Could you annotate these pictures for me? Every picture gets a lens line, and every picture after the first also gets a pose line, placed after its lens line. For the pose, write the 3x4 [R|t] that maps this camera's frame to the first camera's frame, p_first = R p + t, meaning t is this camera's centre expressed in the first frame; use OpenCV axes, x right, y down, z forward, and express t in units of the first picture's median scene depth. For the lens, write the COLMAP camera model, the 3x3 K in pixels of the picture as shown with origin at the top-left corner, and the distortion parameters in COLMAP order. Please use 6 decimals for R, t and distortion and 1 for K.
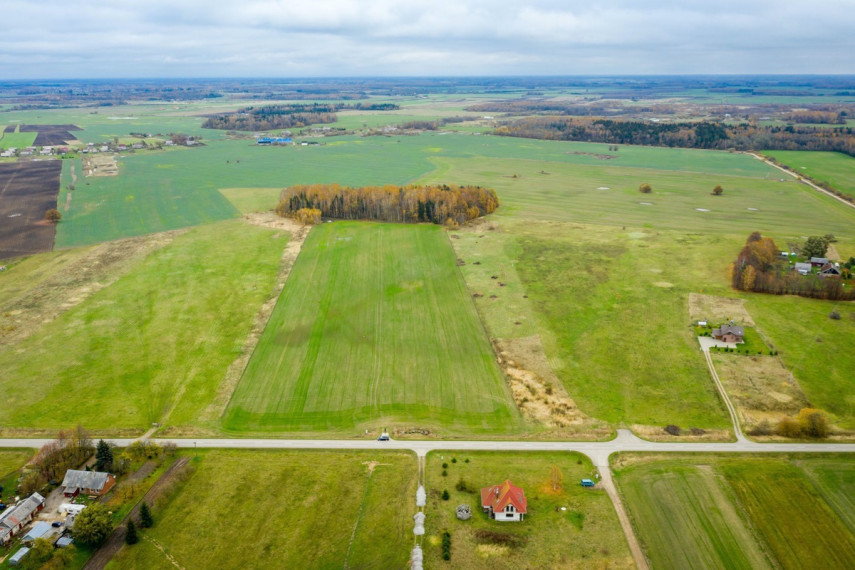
lens RADIAL K [[698.0, 0, 421.7], [0, 698.0, 236.5], [0, 0, 1]] dist [-0.012029, 0.000167]
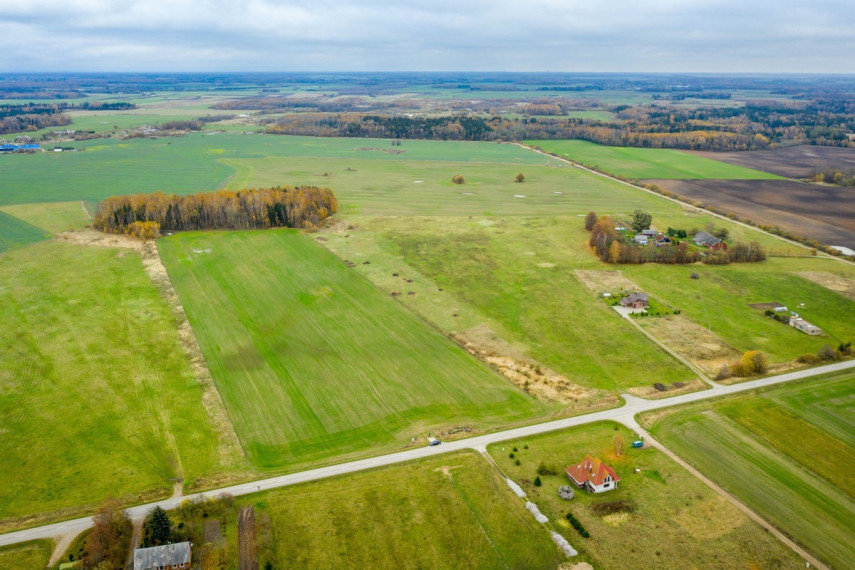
lens RADIAL K [[698.0, 0, 425.2], [0, 698.0, 257.0], [0, 0, 1]] dist [-0.012029, 0.000167]
pose [[0.922480, -0.093731, 0.374493, -0.307976], [0.081405, 0.995494, 0.048636, -0.016374], [-0.377364, -0.014380, 0.925953, 0.069833]]
